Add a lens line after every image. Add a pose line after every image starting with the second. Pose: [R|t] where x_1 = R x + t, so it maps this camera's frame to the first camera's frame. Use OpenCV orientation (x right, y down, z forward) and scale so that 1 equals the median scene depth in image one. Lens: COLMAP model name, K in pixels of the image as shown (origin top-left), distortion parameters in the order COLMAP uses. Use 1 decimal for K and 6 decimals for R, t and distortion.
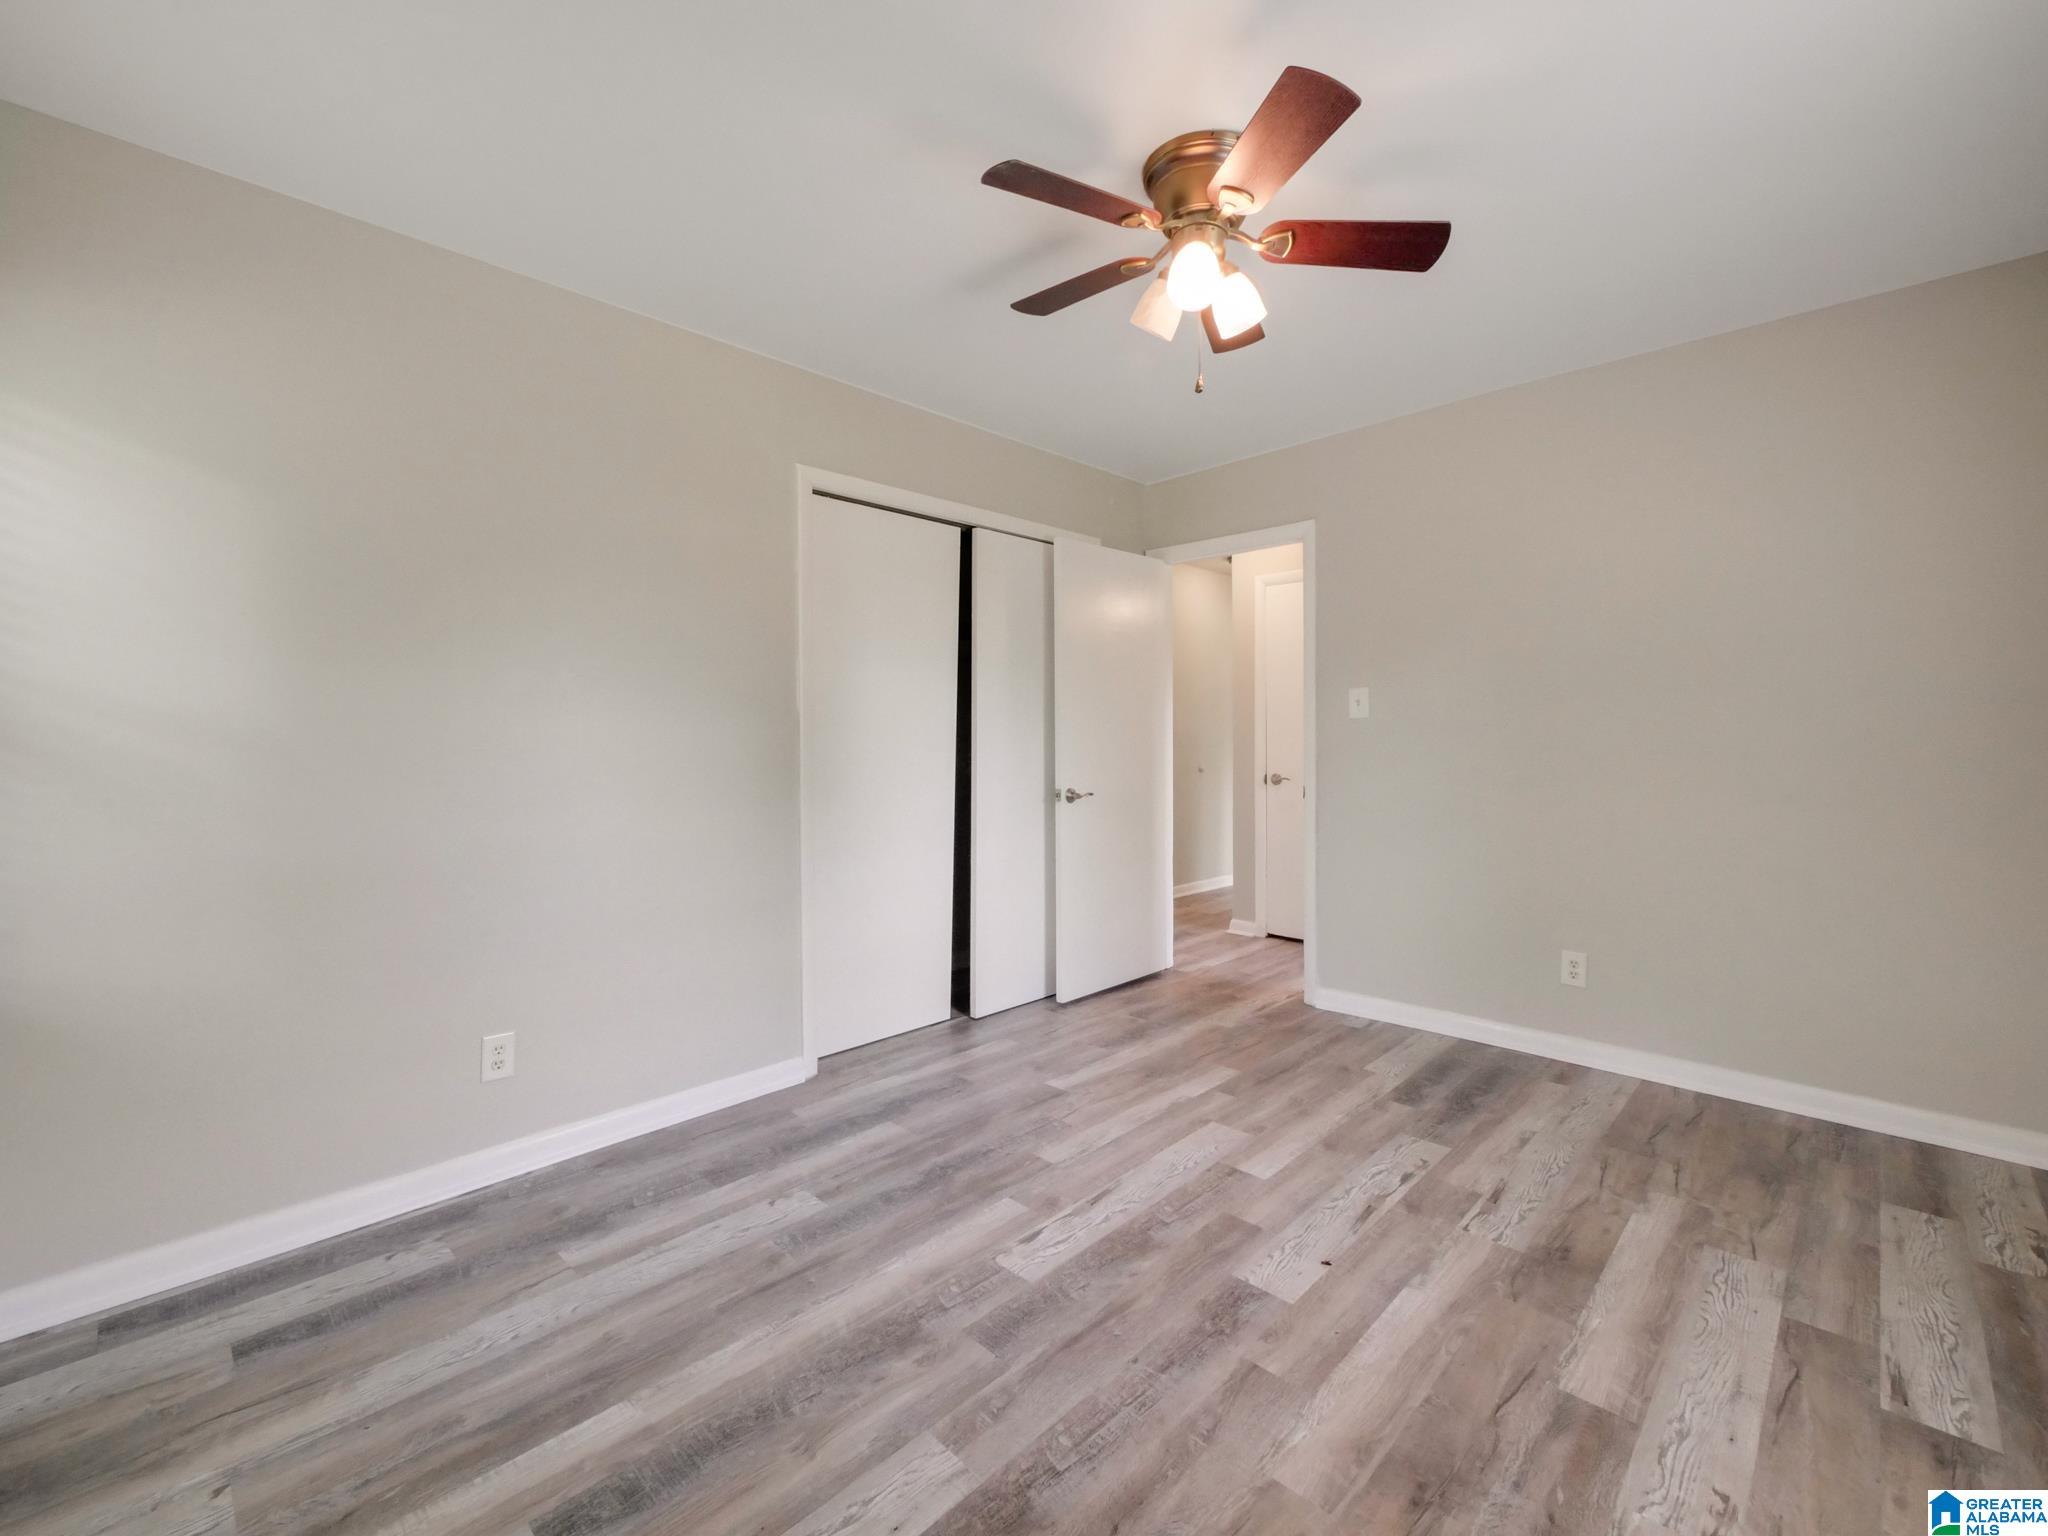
lens RADIAL K [[875.3, 0, 1000.2], [0, 875.3, 758.9], [0, 0, 1]] dist [-0.005144, -0.000354]
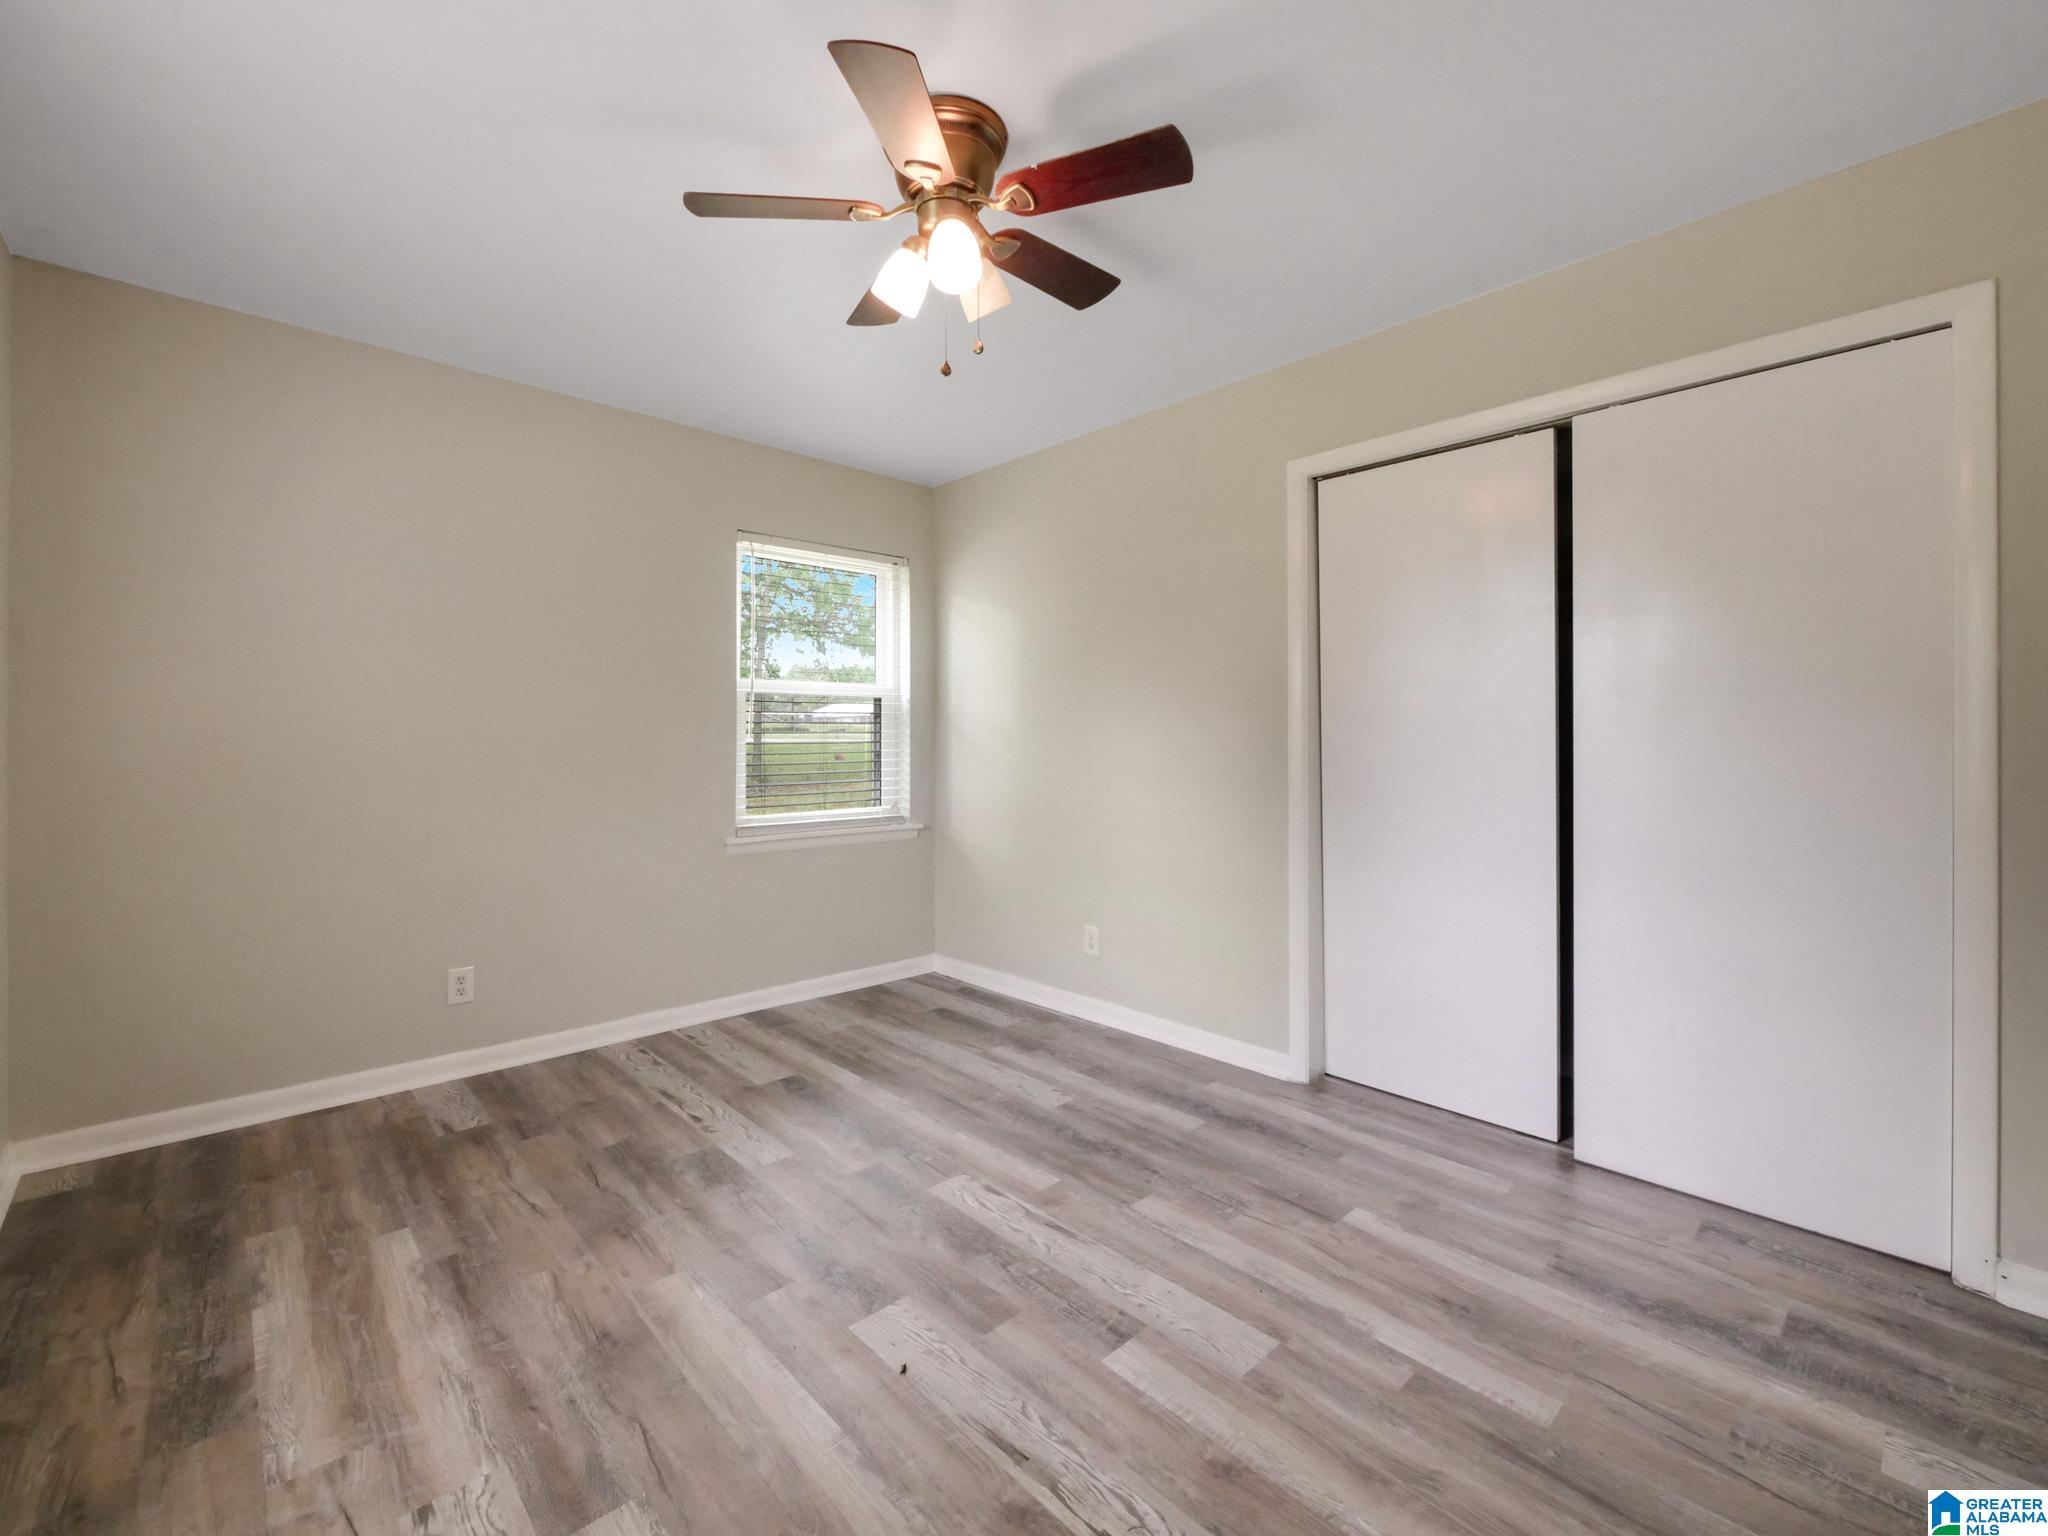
lens RADIAL K [[875.3, 0, 1000.2], [0, 875.3, 758.9], [0, 0, 1]] dist [-0.005144, -0.000354]
pose [[-0.050713, 0.027435, -0.998336, 1.105427], [-0.018357, 0.999428, 0.028397, -0.016347], [0.998545, 0.019766, -0.050180, 1.060512]]
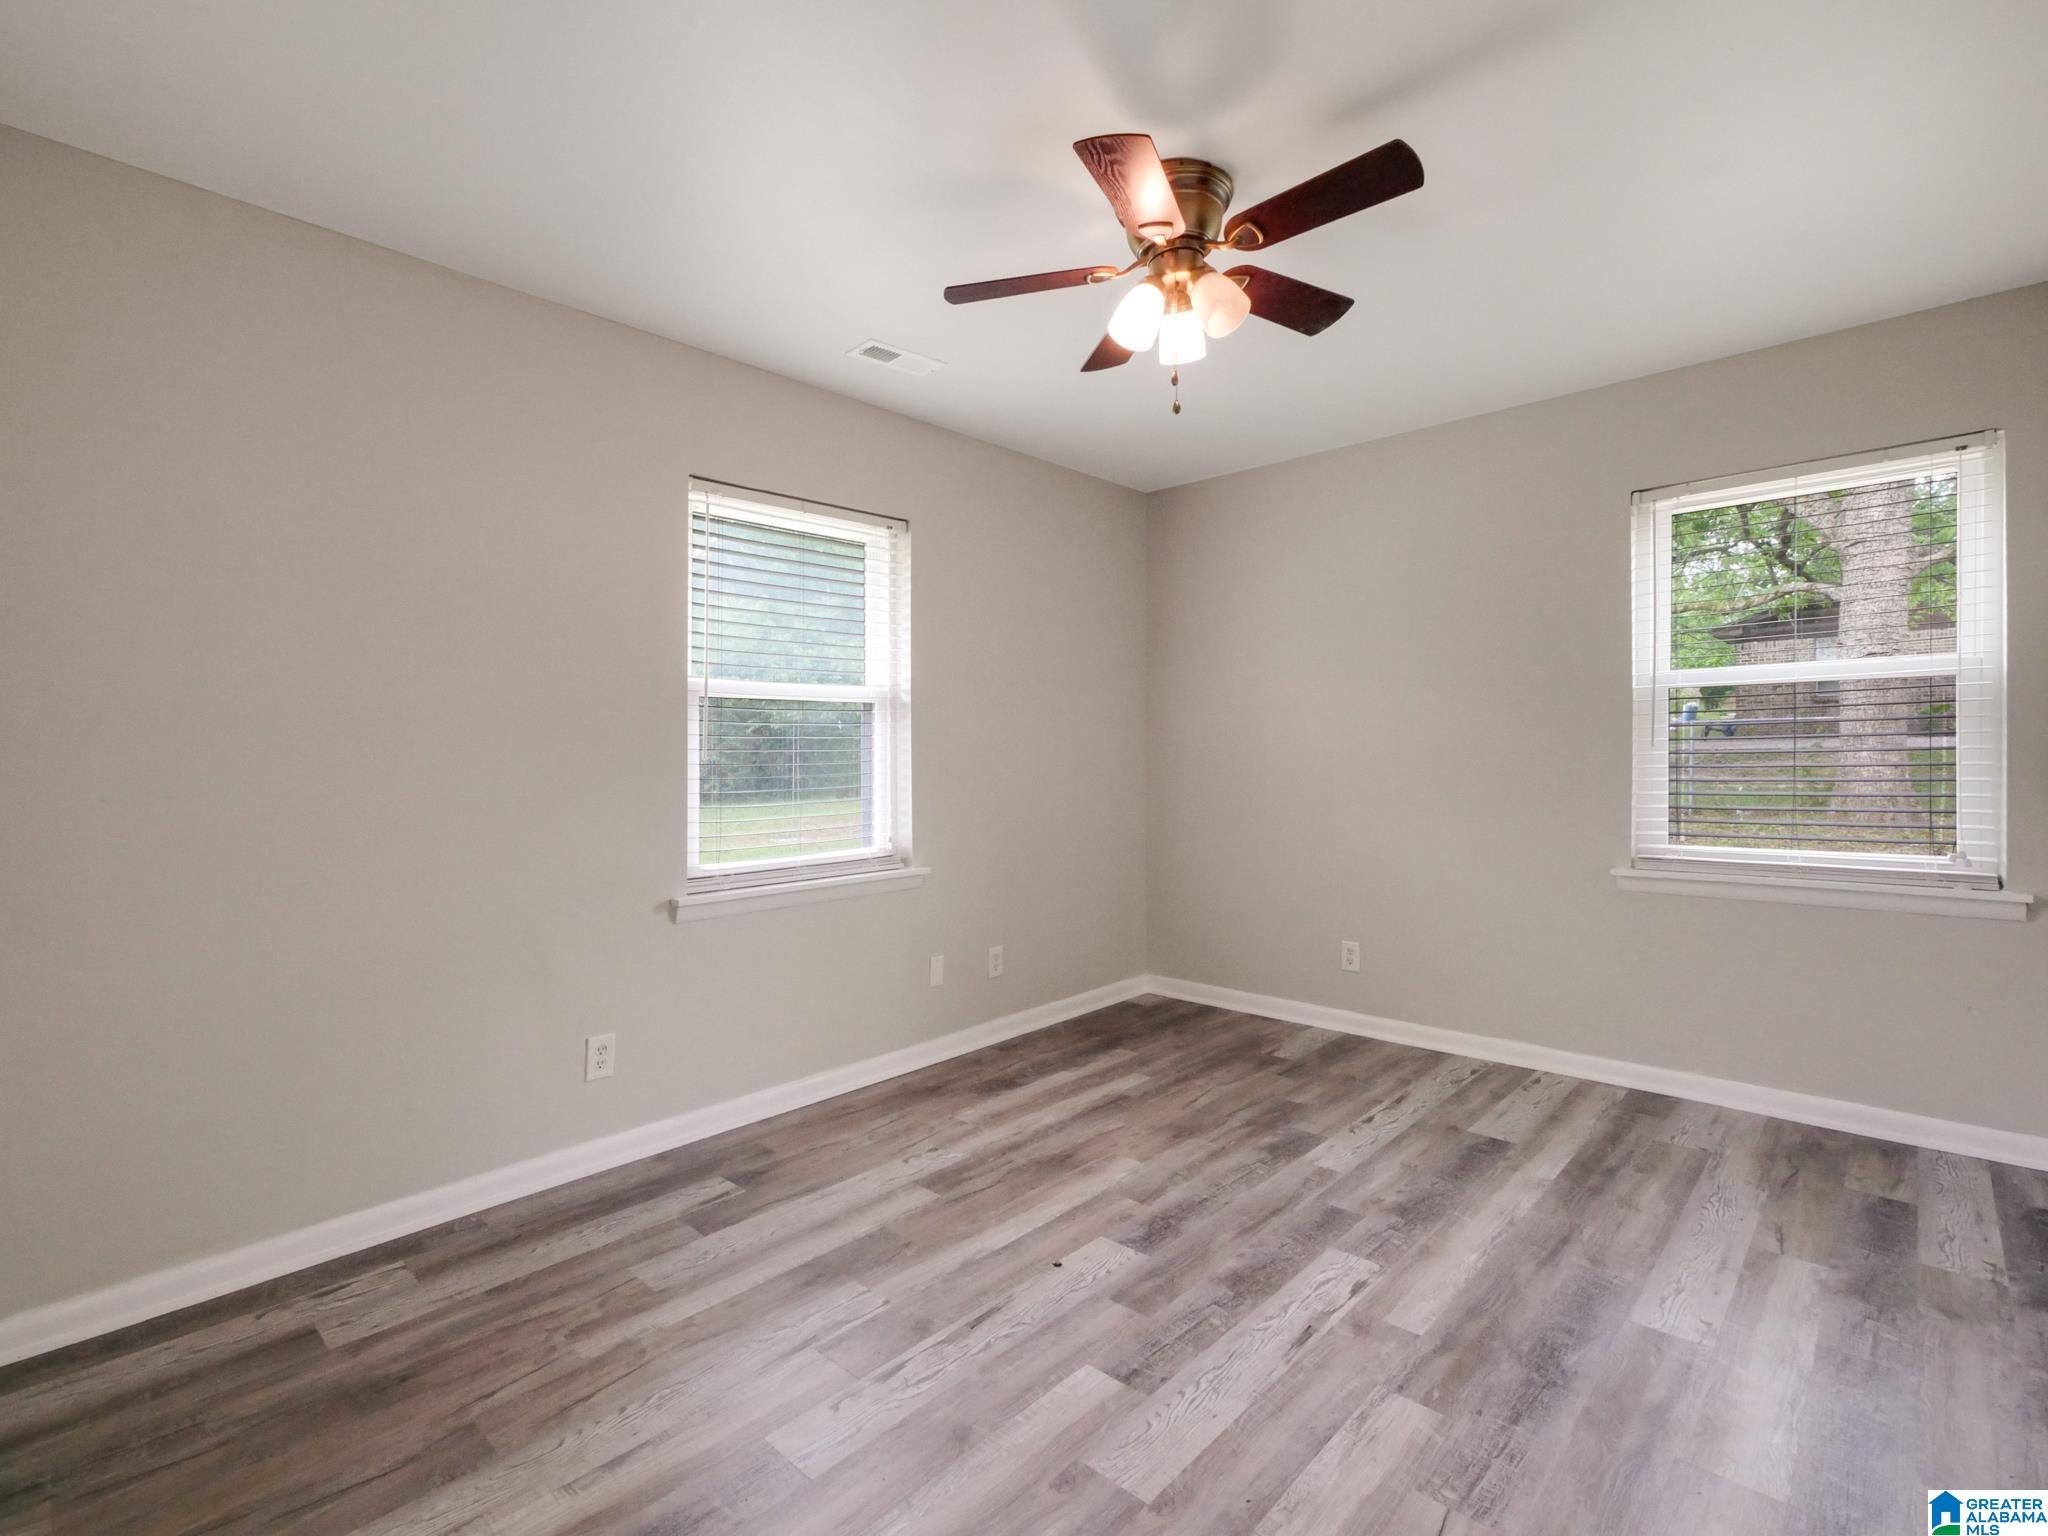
lens RADIAL K [[915.5, 0, 1023.4], [0, 915.5, 753.8], [0, 0, 1]] dist [-0.001495, -0.000461]
pose [[-0.998794, 0.018777, -0.045372, 0.427105], [0.017951, 0.999667, 0.018542, -0.044162], [0.045705, 0.017705, -0.998798, 1.957586]]
